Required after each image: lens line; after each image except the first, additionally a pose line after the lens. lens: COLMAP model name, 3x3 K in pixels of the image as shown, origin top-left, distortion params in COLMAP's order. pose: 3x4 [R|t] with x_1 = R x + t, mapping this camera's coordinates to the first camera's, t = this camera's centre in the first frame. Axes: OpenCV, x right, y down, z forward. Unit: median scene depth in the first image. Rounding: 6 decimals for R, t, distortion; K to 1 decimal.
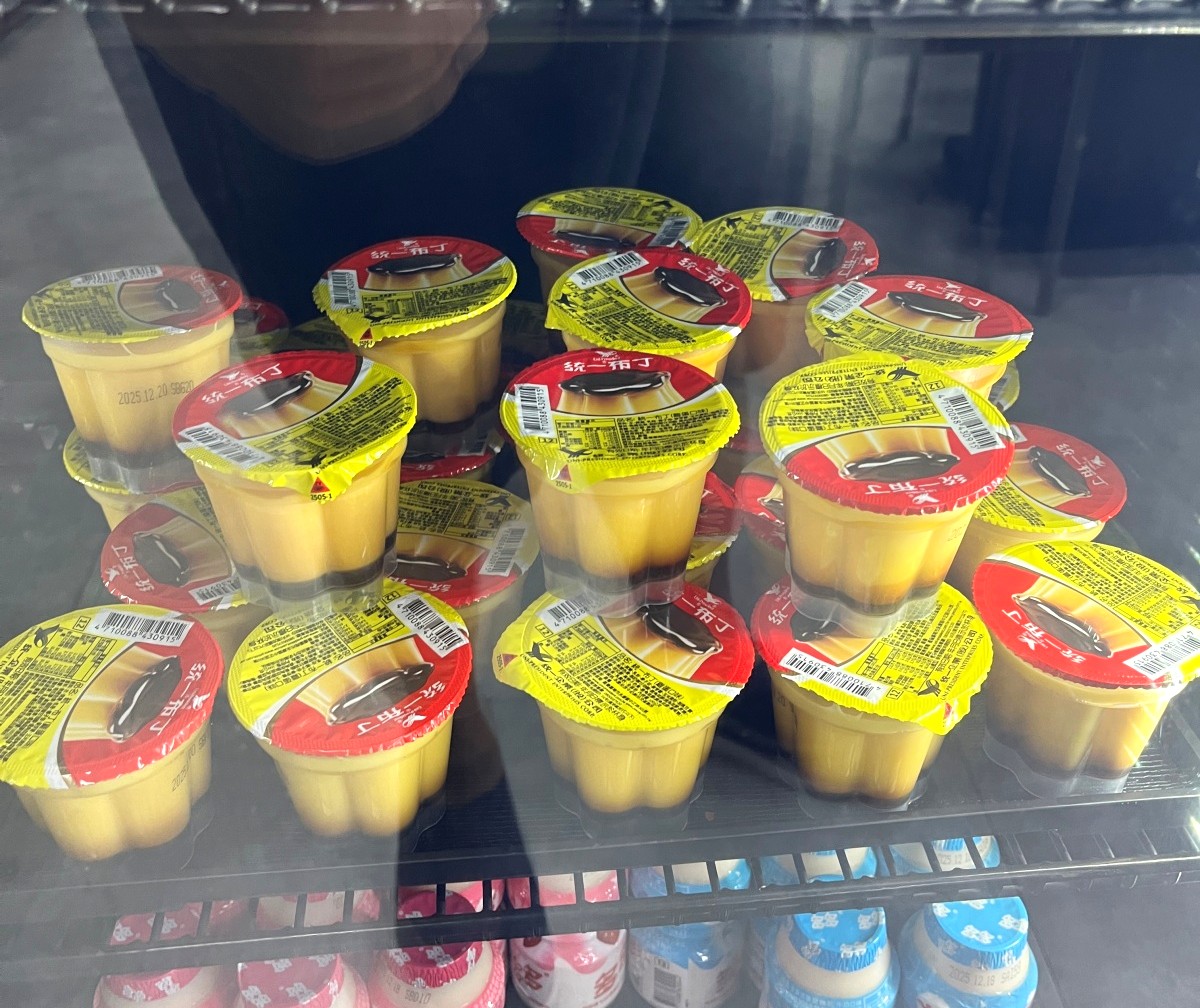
lens RADIAL K [[1186.6, 0, 600.0], [0, 1186.6, 504.0], [0, 0, 1]] dist [0.010871, -0.001822]
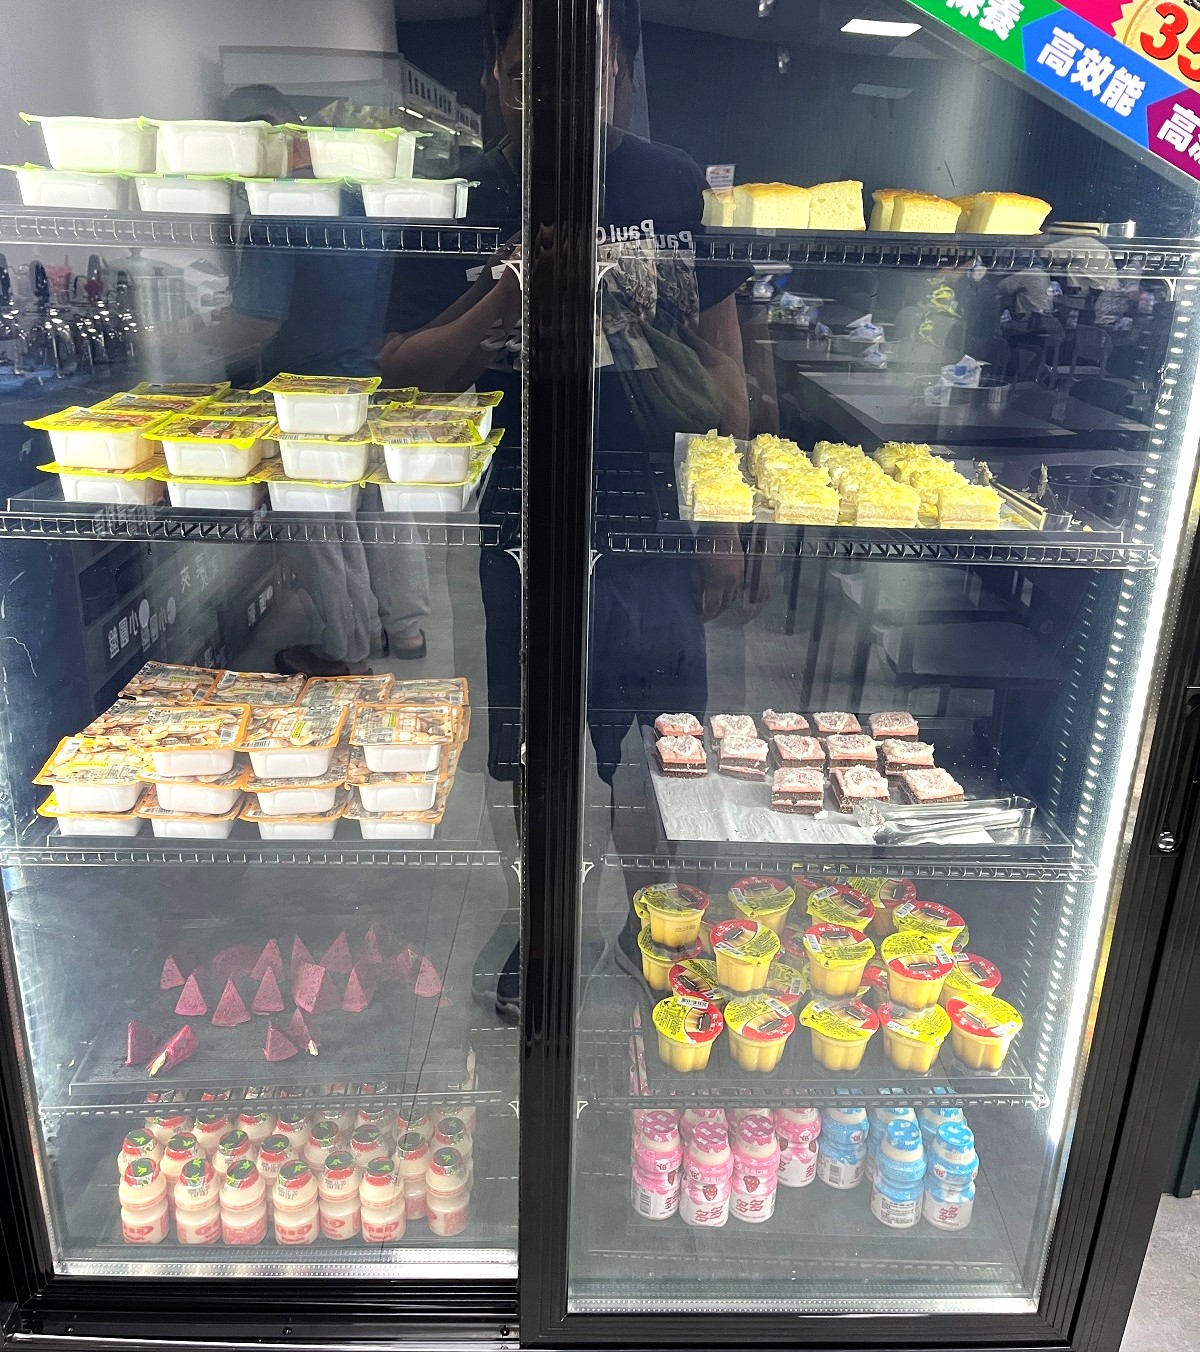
lens RADIAL K [[1177.8, 0, 600.0], [0, 1177.8, 676.0], [0, 0, 1]] dist [0.002868, -0.000097]
pose [[0.997819, 0.046221, -0.047118, -0.517512], [-0.056623, 0.966271, -0.251224, 0.061011], [0.033917, 0.253344, 0.966781, -2.364188]]
